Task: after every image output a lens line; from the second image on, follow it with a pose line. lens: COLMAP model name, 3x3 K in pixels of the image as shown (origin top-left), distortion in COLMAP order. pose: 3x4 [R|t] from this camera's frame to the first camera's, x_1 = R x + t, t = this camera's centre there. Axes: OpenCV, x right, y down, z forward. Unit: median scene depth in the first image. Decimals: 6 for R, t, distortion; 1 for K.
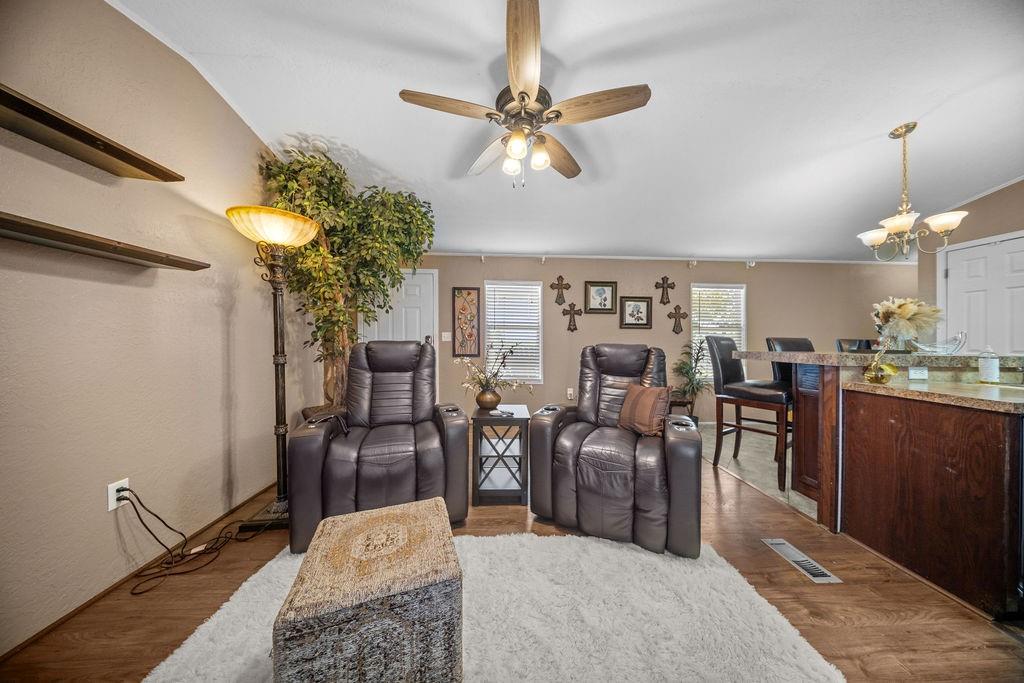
lens RADIAL K [[302.1, 0, 509.2], [0, 302.1, 338.1], [0, 0, 1]] dist [0.004844, -0.002021]
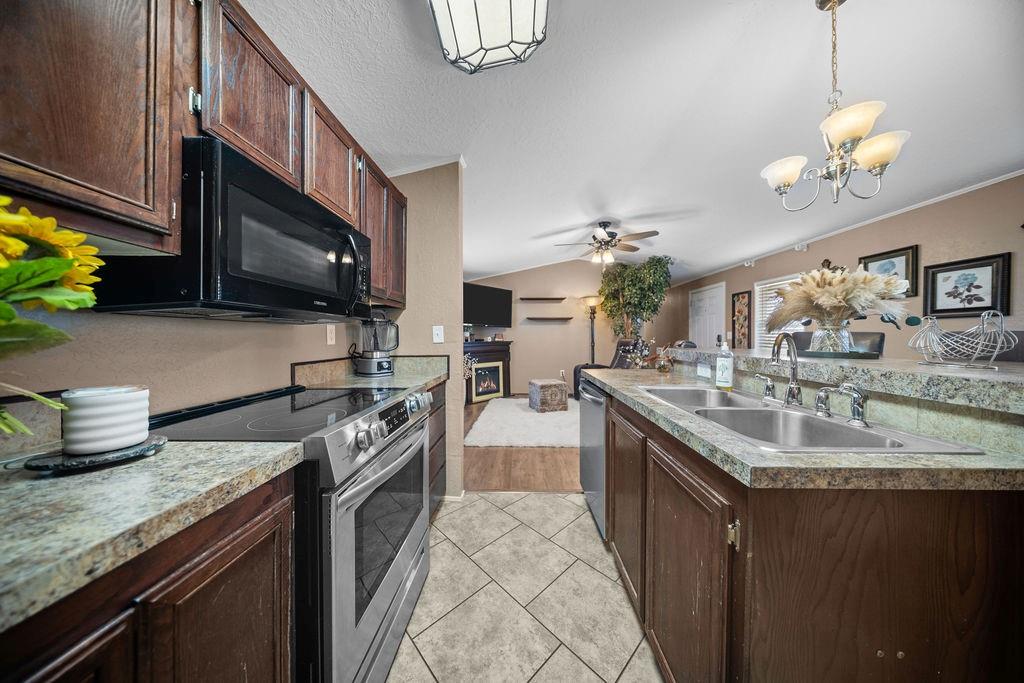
lens RADIAL K [[302.1, 0, 512.9], [0, 302.1, 338.1], [0, 0, 1]] dist [0.004844, -0.002021]
pose [[-0.069671, -0.002305, -0.997567, 1.044769], [0.002927, 0.999993, -0.002515, 0.006557], [0.997566, -0.003095, -0.069664, 0.204324]]
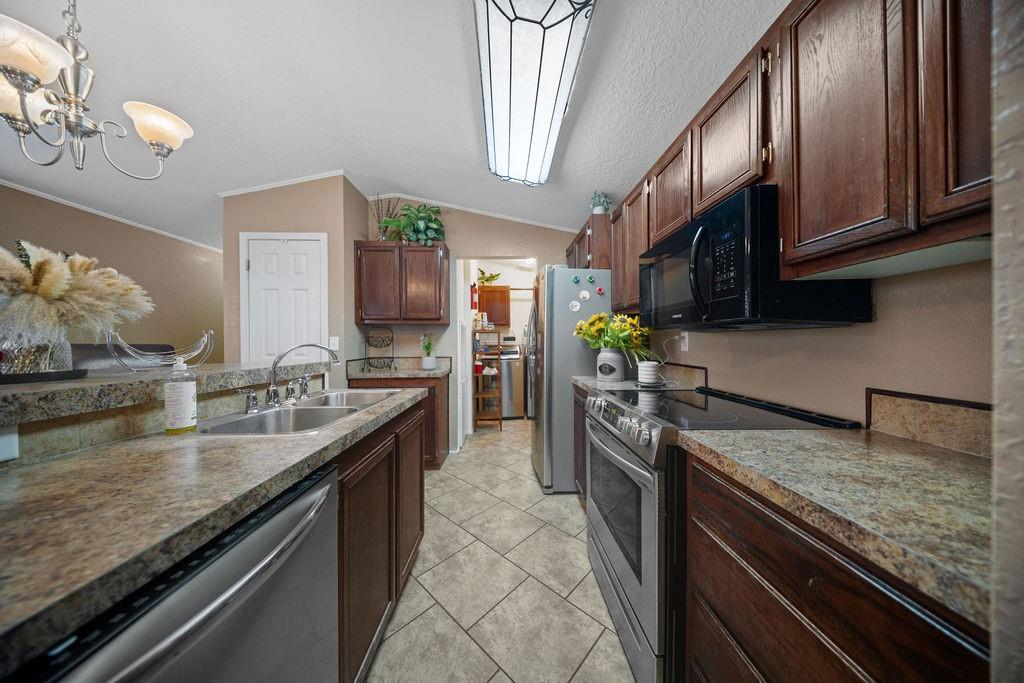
lens RADIAL K [[302.1, 0, 517.2], [0, 302.1, 340.8], [0, 0, 1]] dist [0.004844, -0.002021]
pose [[0.000544, -0.003888, 0.999992, 0.449726], [0.001289, 0.999992, 0.003887, -0.002157], [-0.999999, 0.001287, 0.000549, 0.177463]]
